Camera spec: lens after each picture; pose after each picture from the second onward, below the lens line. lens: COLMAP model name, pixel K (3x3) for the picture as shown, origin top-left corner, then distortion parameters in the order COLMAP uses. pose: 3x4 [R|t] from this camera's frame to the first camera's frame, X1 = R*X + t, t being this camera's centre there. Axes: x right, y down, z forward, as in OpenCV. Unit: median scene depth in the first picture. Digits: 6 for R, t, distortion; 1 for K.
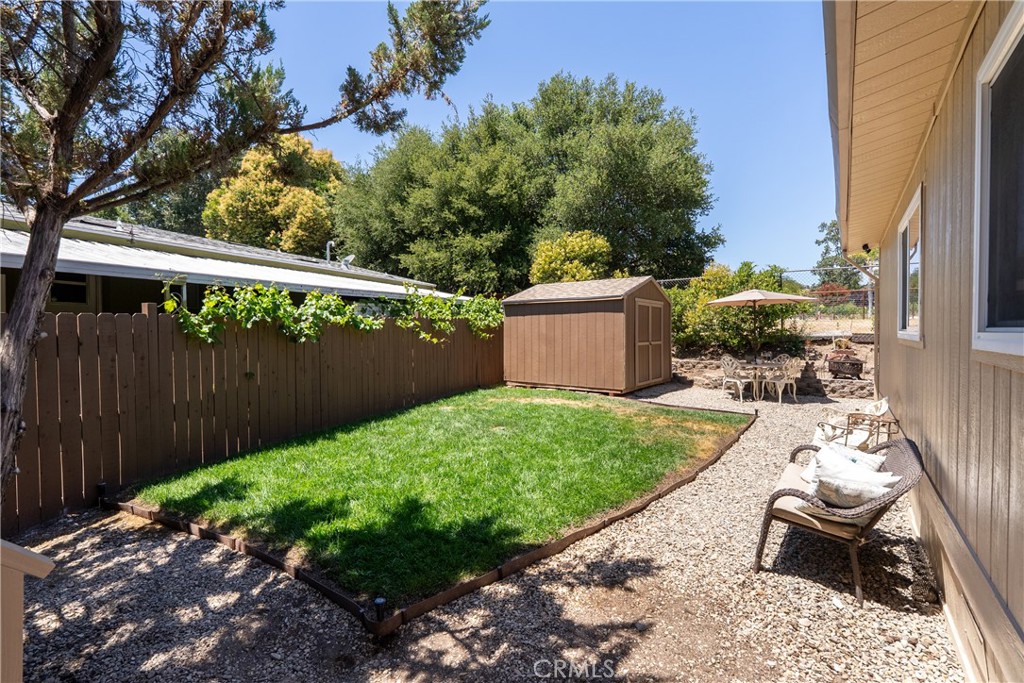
lens RADIAL K [[469.3, 0, 507.3], [0, 469.3, 335.7], [0, 0, 1]] dist [-0.009331, 0.003524]
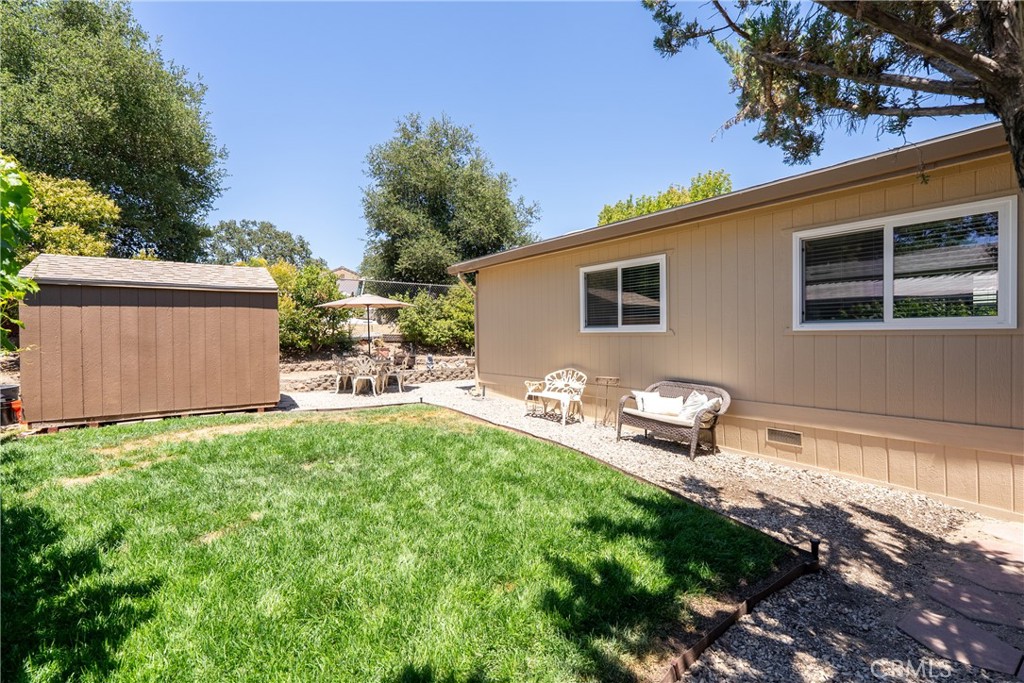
lens RADIAL K [[469.3, 0, 510.6], [0, 469.3, 337.2], [0, 0, 1]] dist [-0.009331, 0.003524]
pose [[0.286259, -0.008684, 0.958113, -0.386889], [0.018067, 0.999830, 0.003664, 0.004729], [-0.957982, 0.016261, 0.286368, 0.326875]]
